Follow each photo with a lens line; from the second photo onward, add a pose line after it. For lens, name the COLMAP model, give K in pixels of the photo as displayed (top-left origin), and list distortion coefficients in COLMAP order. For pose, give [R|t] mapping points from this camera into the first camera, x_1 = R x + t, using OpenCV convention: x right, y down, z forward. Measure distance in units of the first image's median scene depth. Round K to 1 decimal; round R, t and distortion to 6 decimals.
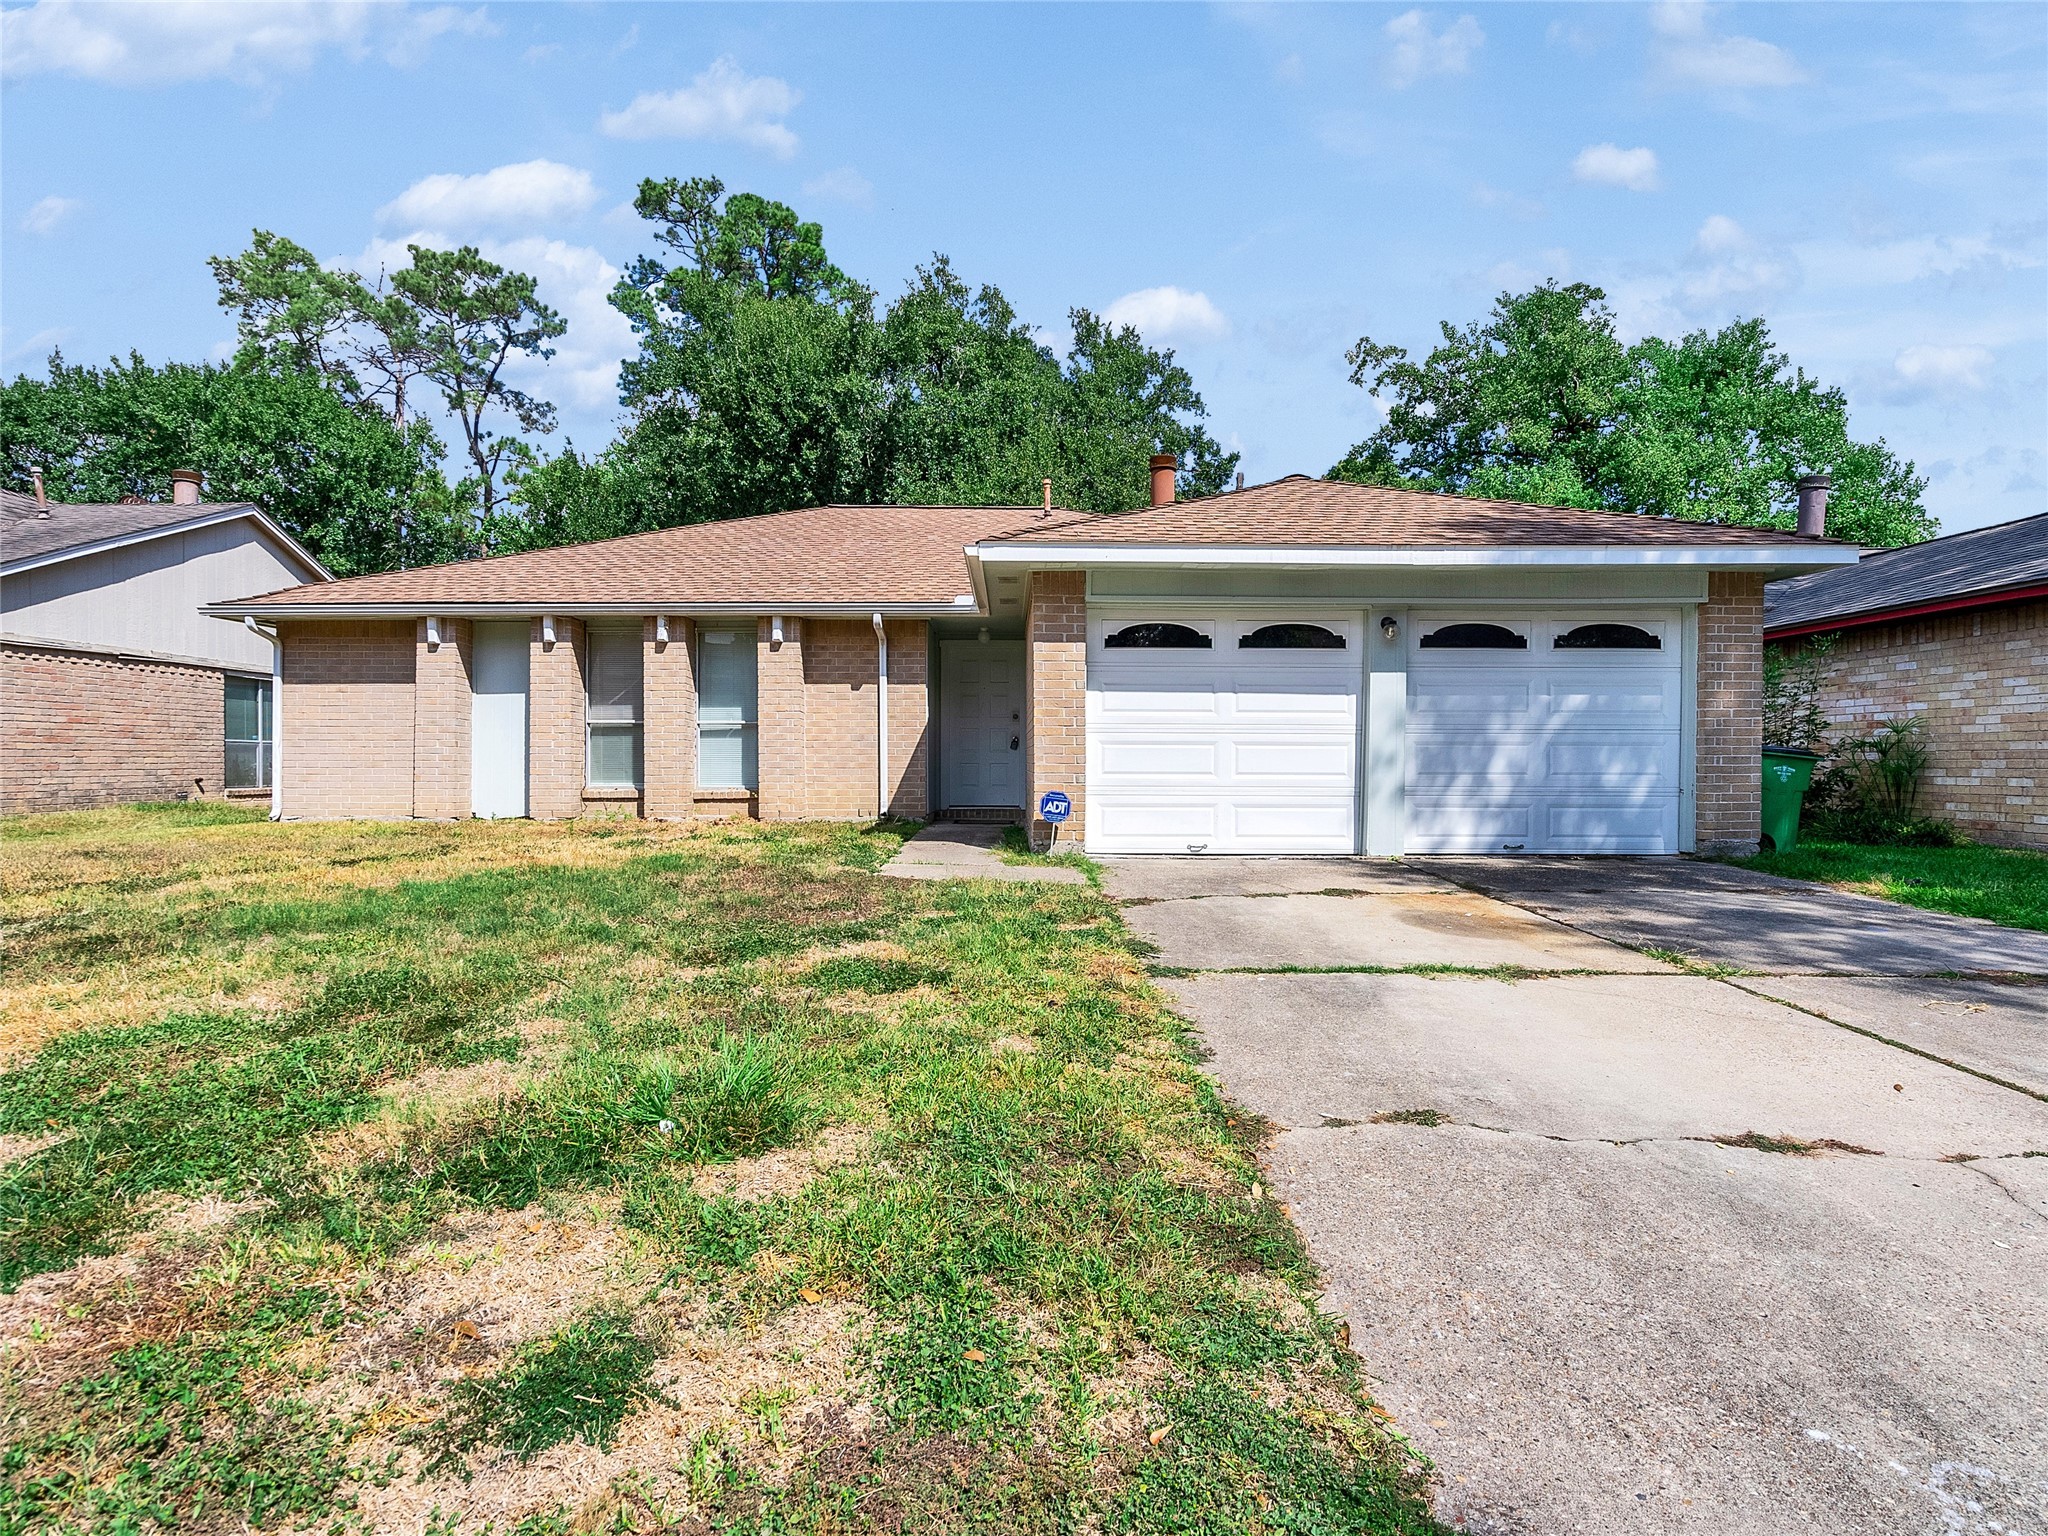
lens RADIAL K [[1039.9, 0, 999.9], [0, 1039.9, 772.1], [0, 0, 1]] dist [-0.006019, 0.002507]
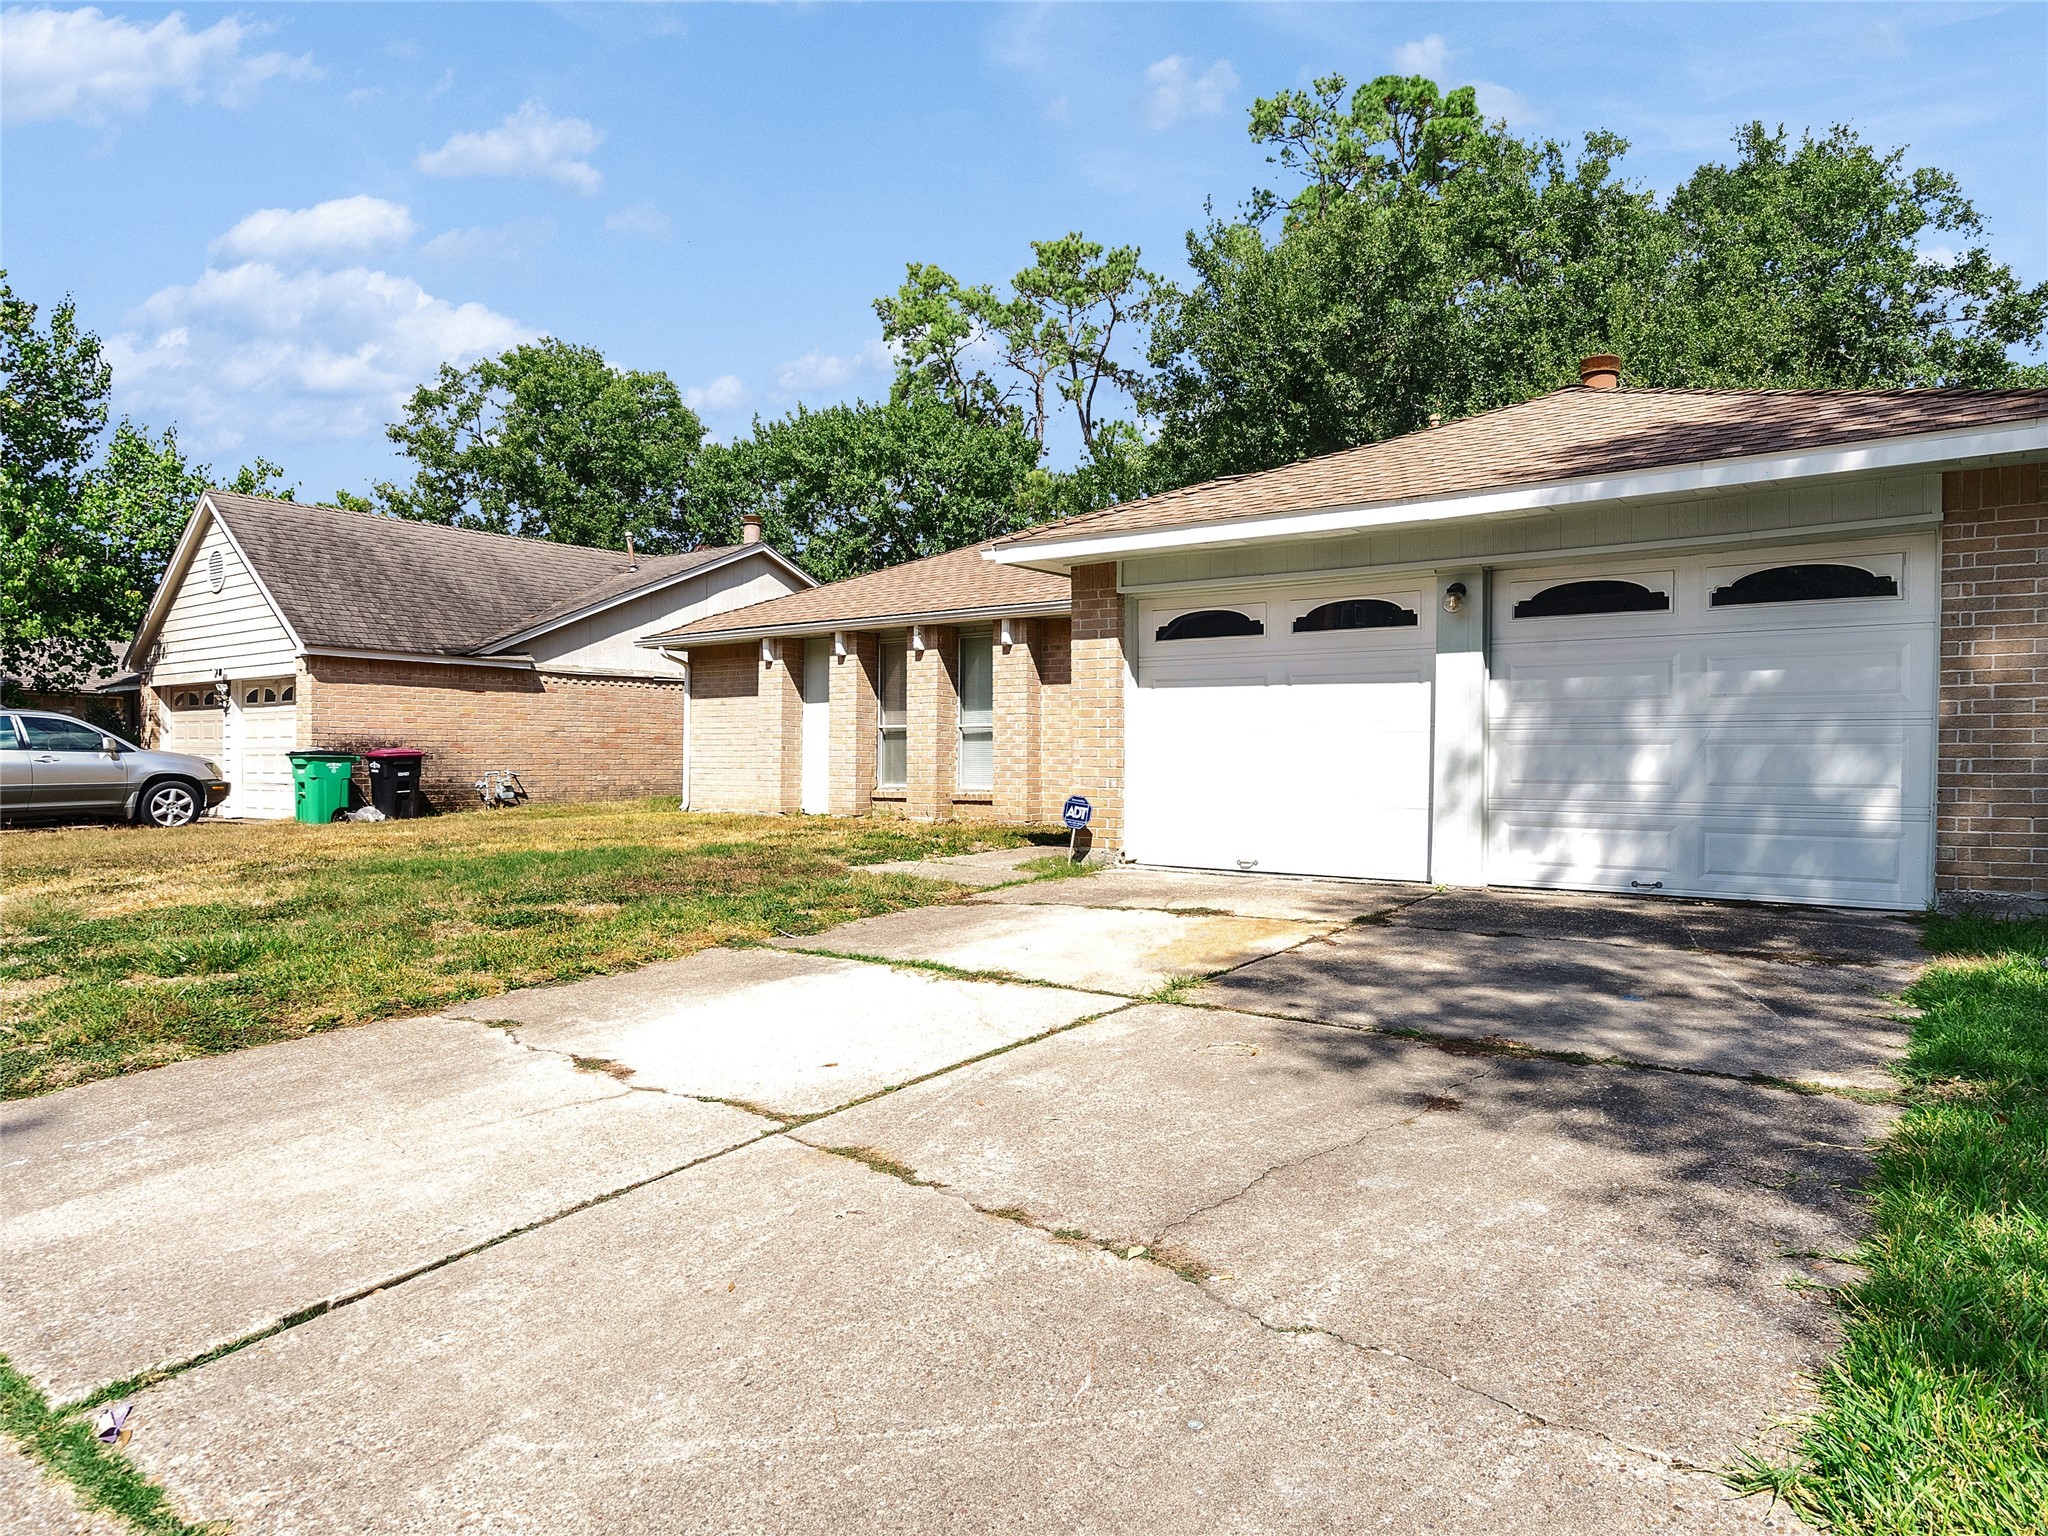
lens RADIAL K [[1233.7, 0, 932.7], [0, 1233.7, 769.1], [0, 0, 1]] dist [0.003002, 0.001241]
pose [[0.802656, 0.004669, -0.596423, 0.441112], [-0.008310, 0.999960, -0.003354, -0.000682], [0.596384, 0.007648, 0.802663, 0.005704]]
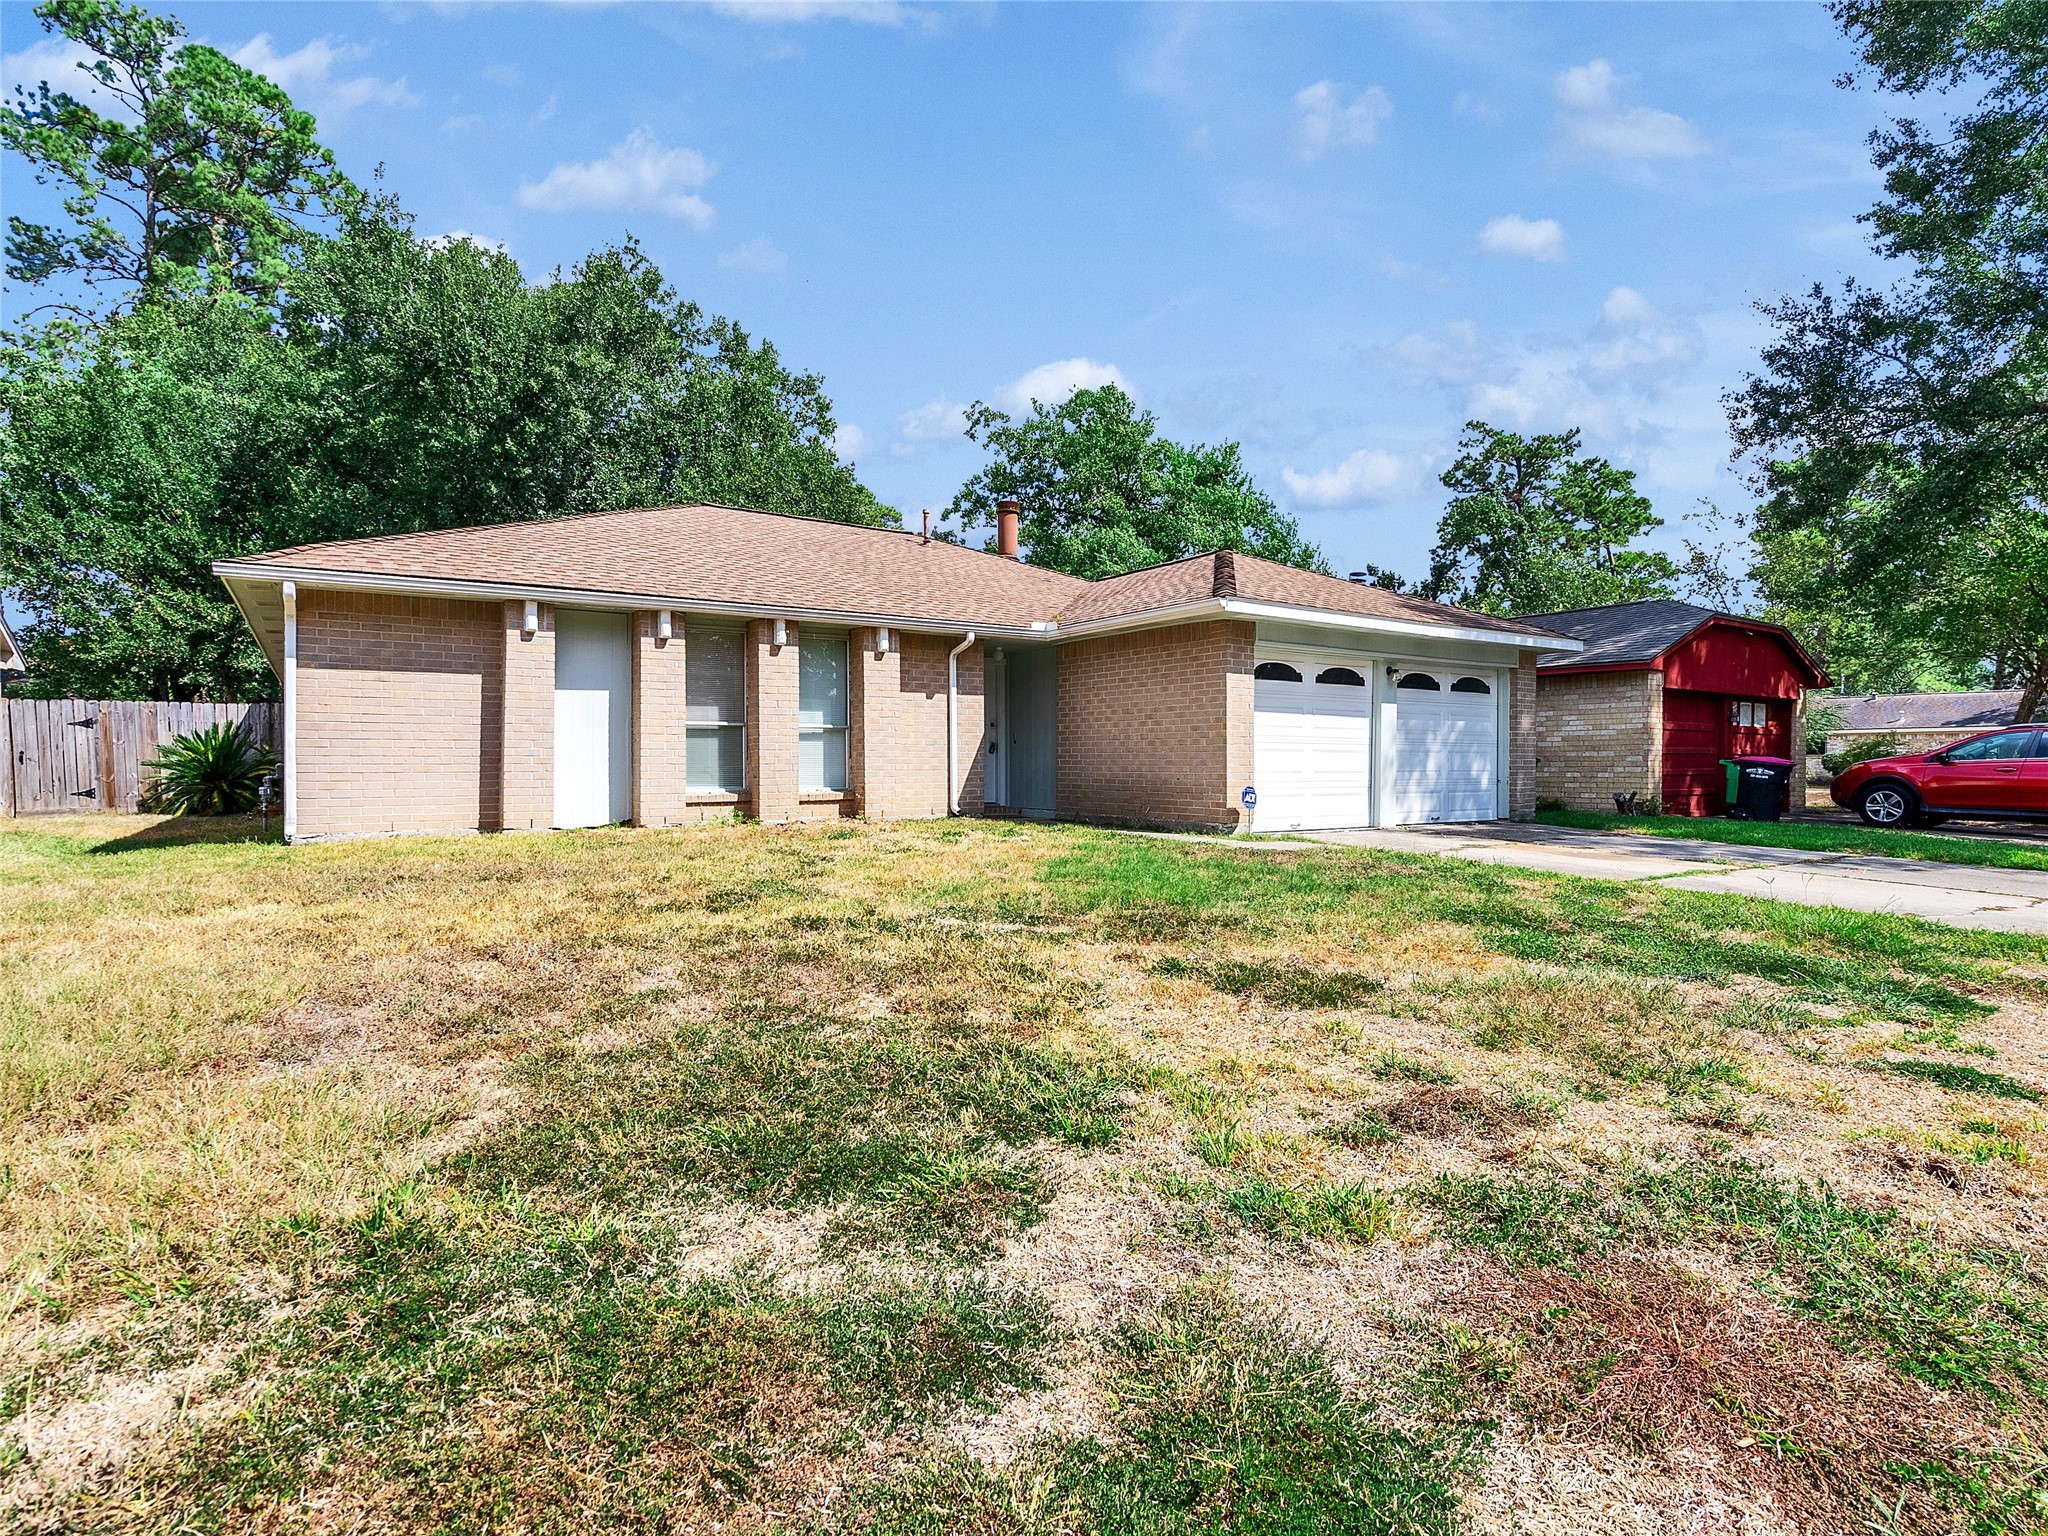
lens RADIAL K [[1025.7, 0, 987.6], [0, 1025.7, 768.1], [0, 0, 1]] dist [-0.000962, 0.001095]
pose [[0.838036, -0.005981, 0.545582, -0.666627], [0.006911, 0.999976, 0.000348, -0.005405], [-0.545571, 0.003479, 0.838057, 0.058334]]
